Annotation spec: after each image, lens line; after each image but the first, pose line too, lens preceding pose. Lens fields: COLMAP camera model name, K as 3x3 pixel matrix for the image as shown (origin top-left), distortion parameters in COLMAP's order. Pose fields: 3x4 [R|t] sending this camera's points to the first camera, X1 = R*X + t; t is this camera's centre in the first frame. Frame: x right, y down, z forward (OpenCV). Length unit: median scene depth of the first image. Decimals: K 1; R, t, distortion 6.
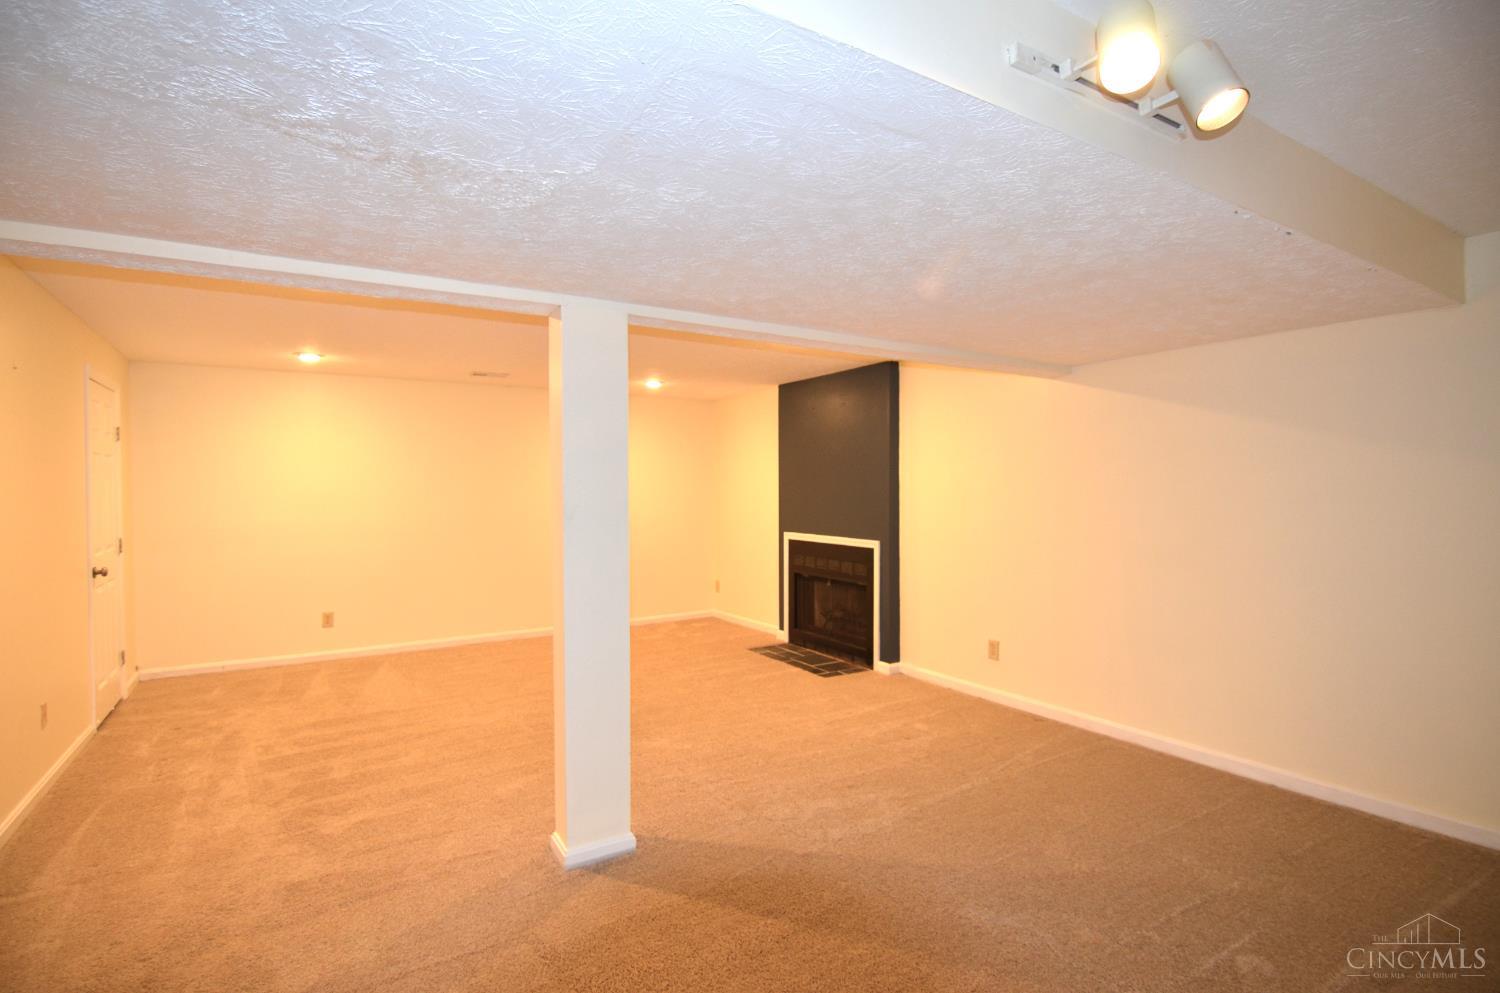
lens RADIAL K [[725.1, 0, 750.0], [0, 725.1, 496.5], [0, 0, 1]] dist [-0.013755, -0.000115]
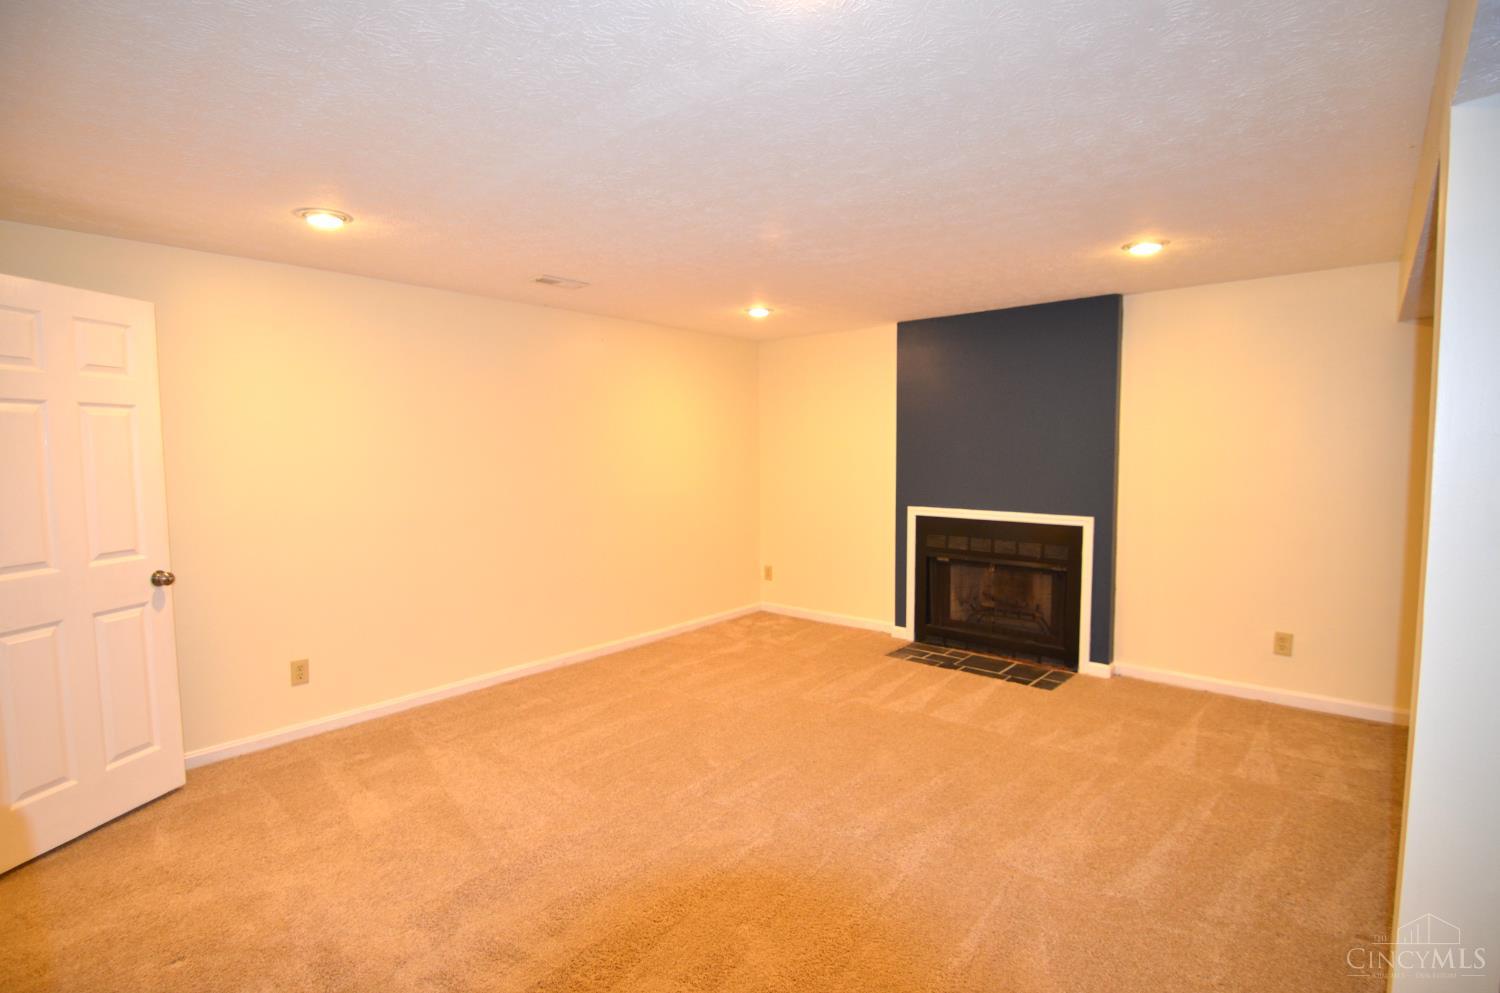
lens RADIAL K [[725.1, 0, 750.0], [0, 725.1, 496.5], [0, 0, 1]] dist [-0.013755, -0.000115]
pose [[0.954442, -0.023168, 0.297495, -0.401736], [0.007125, 0.998467, 0.054897, -0.008498], [-0.298310, -0.050277, 0.953144, 0.314454]]
